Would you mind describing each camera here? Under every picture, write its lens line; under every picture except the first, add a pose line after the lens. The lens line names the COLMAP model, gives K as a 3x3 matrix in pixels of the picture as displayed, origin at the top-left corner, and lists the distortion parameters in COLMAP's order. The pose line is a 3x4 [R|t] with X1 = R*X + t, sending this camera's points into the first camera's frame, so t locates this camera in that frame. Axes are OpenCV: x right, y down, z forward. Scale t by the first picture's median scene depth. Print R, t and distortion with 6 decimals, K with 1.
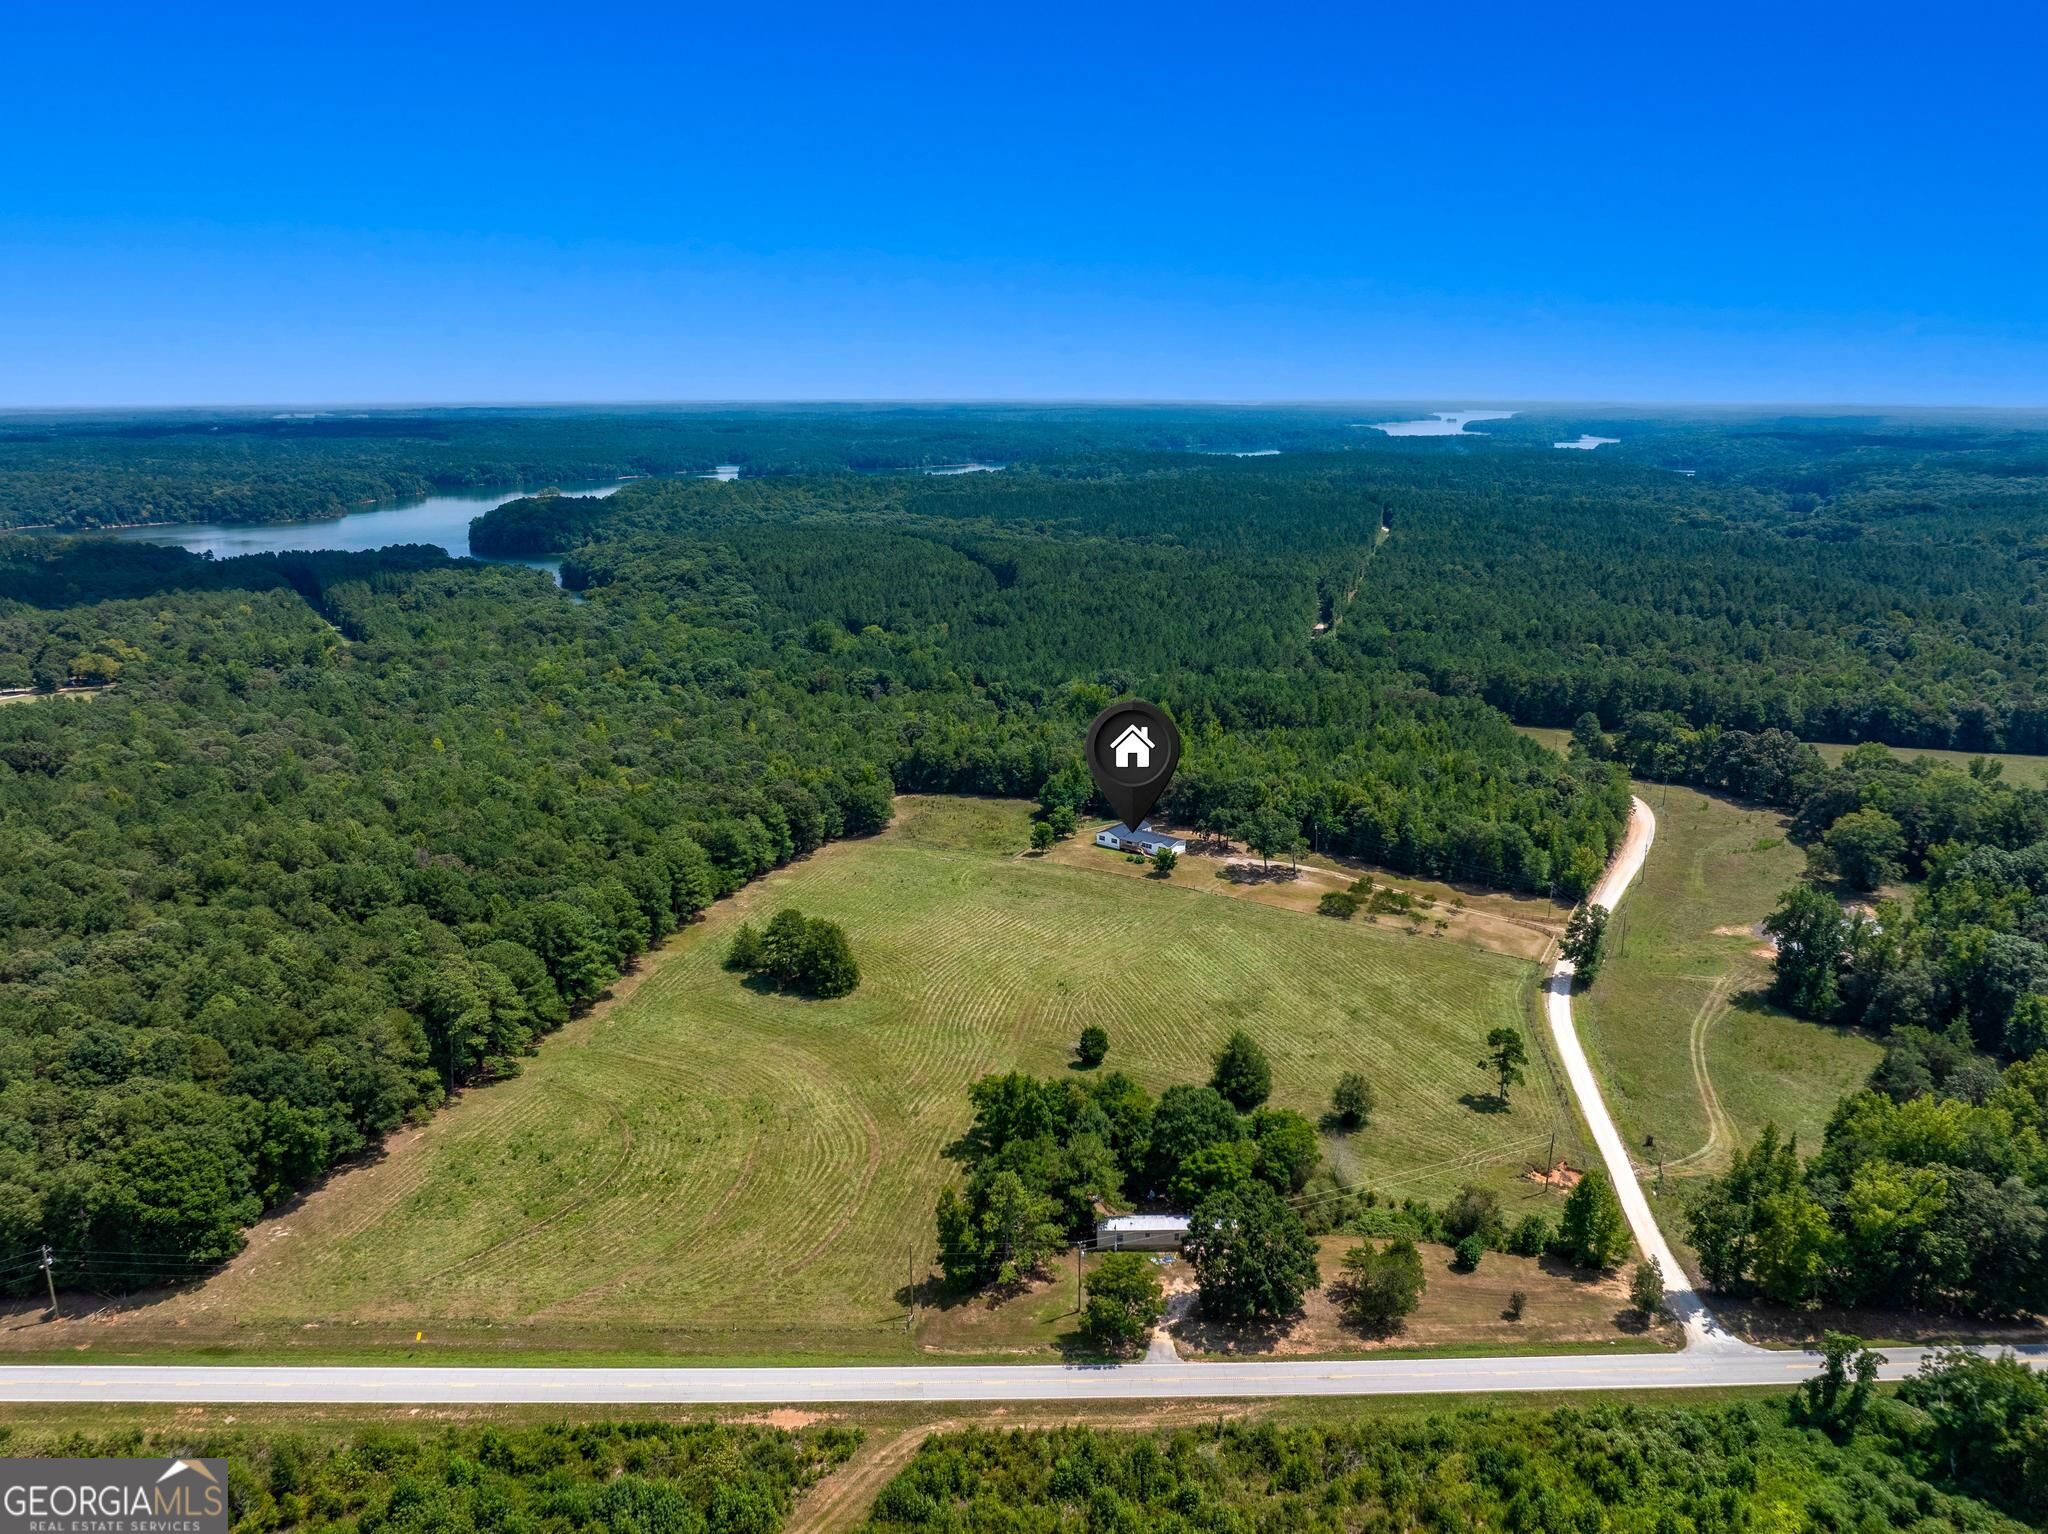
lens RADIAL K [[1468.7, 0, 1028.4], [0, 1468.7, 773.0], [0, 0, 1]] dist [-0.003541, -0.000027]
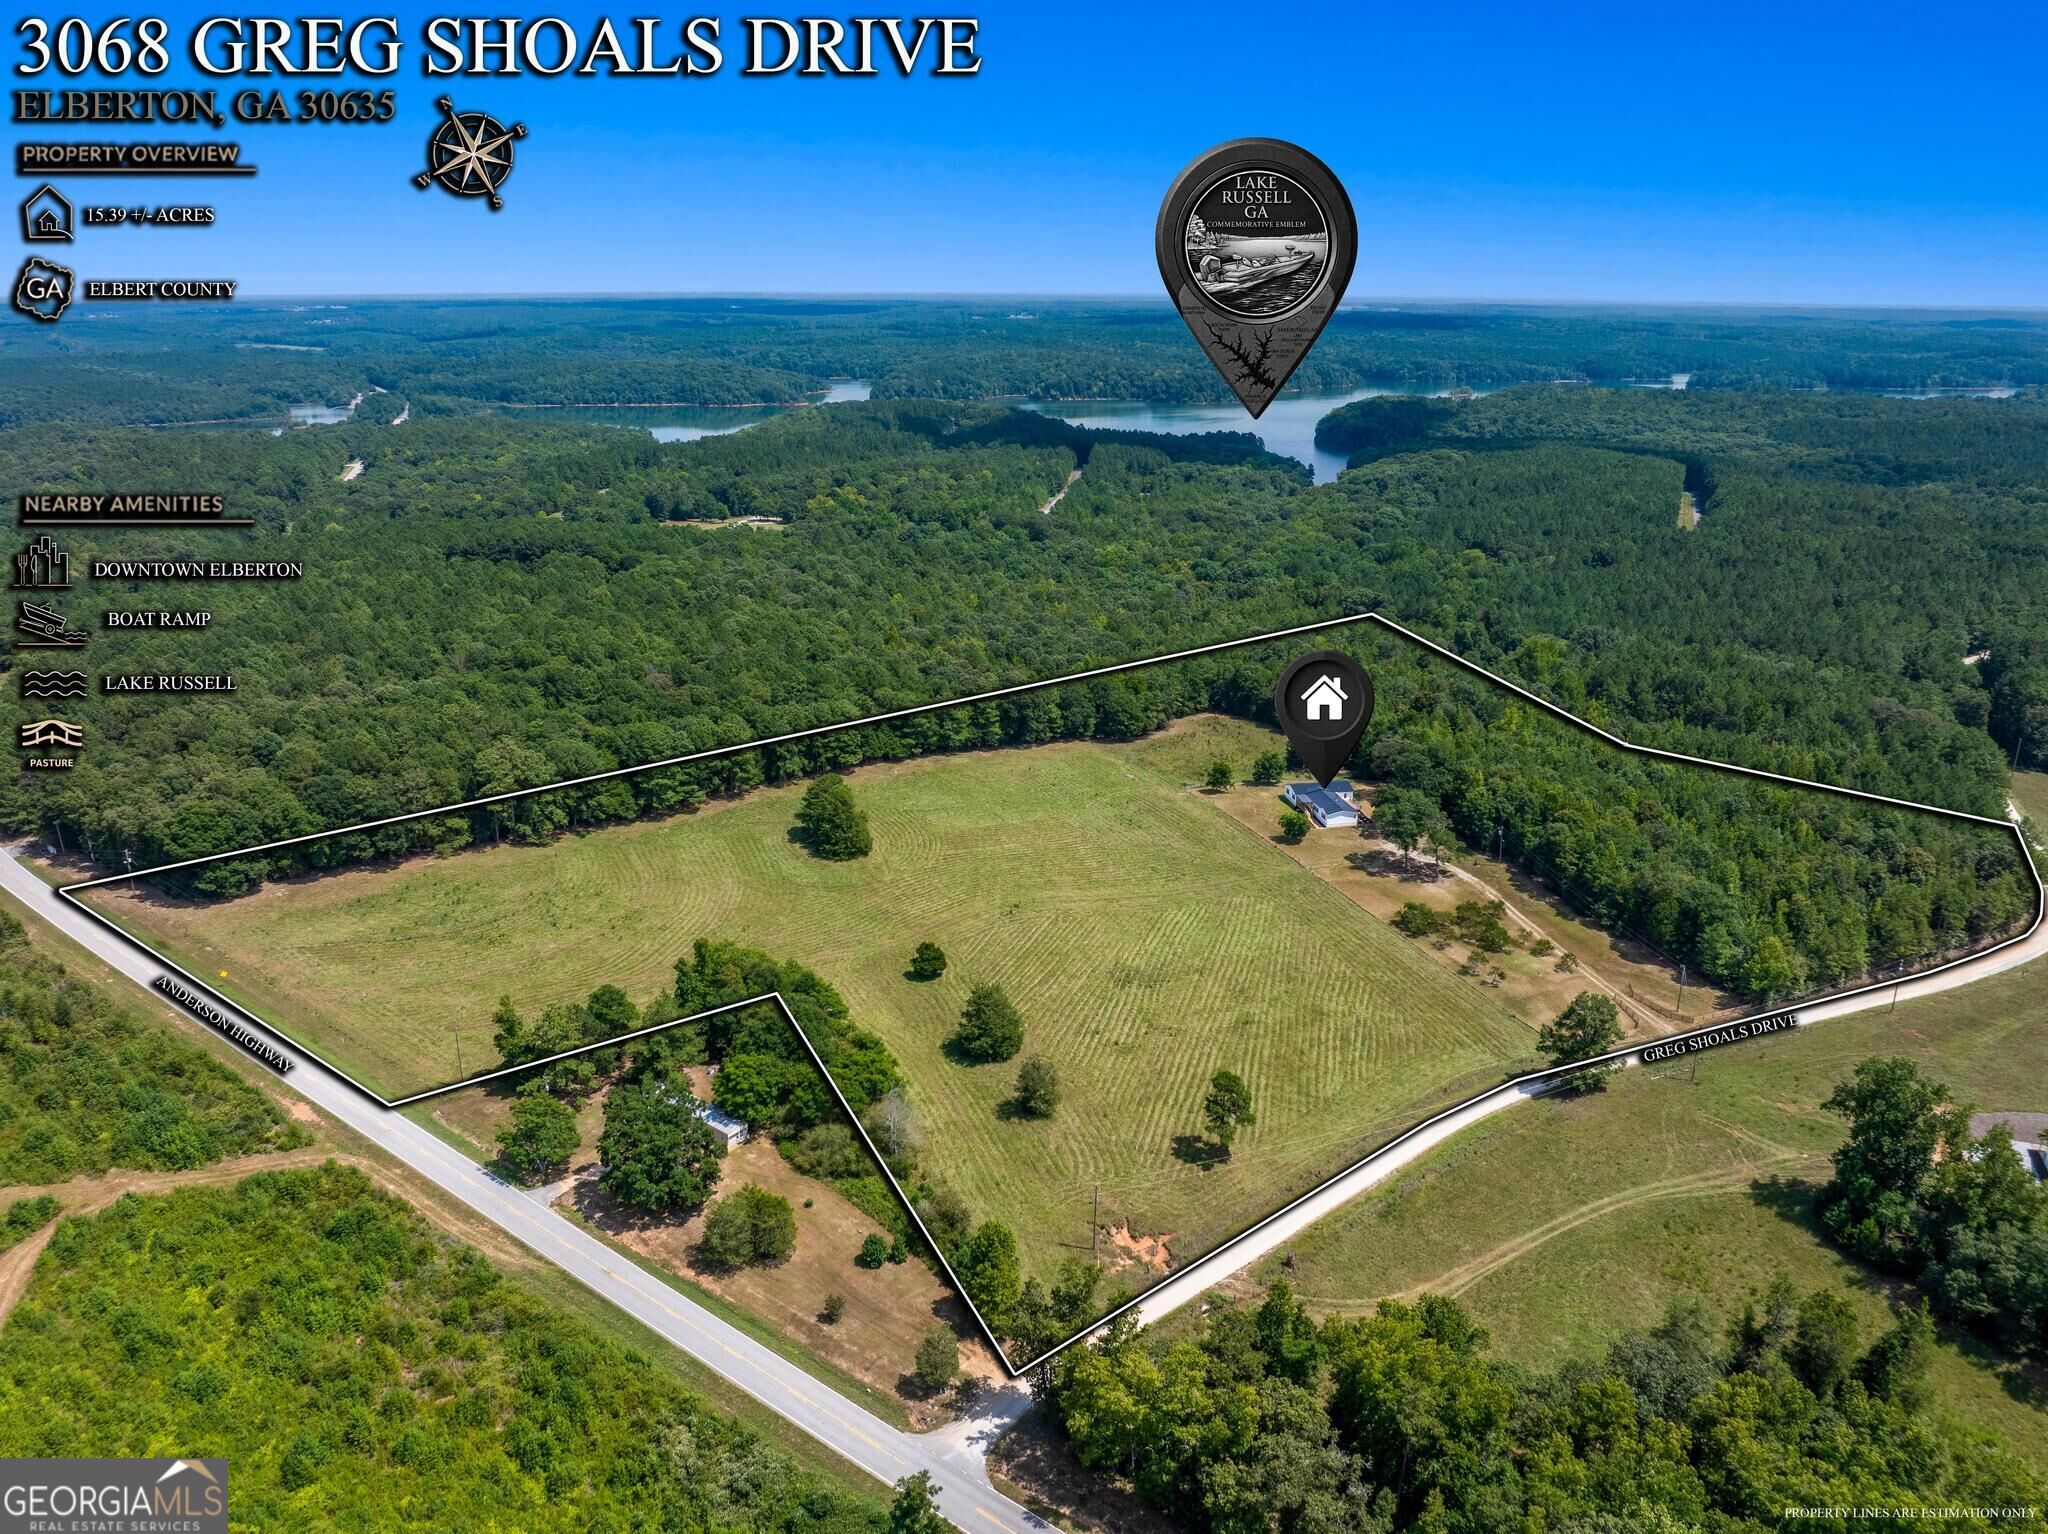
lens RADIAL K [[1468.7, 0, 1028.6], [0, 1468.7, 759.7], [0, 0, 1]] dist [-0.003541, -0.000027]
pose [[0.745360, 0.197040, -0.636877, 0.805139], [-0.162169, 0.980217, 0.113473, -0.082494], [0.646637, 0.018703, 0.762569, 0.322636]]
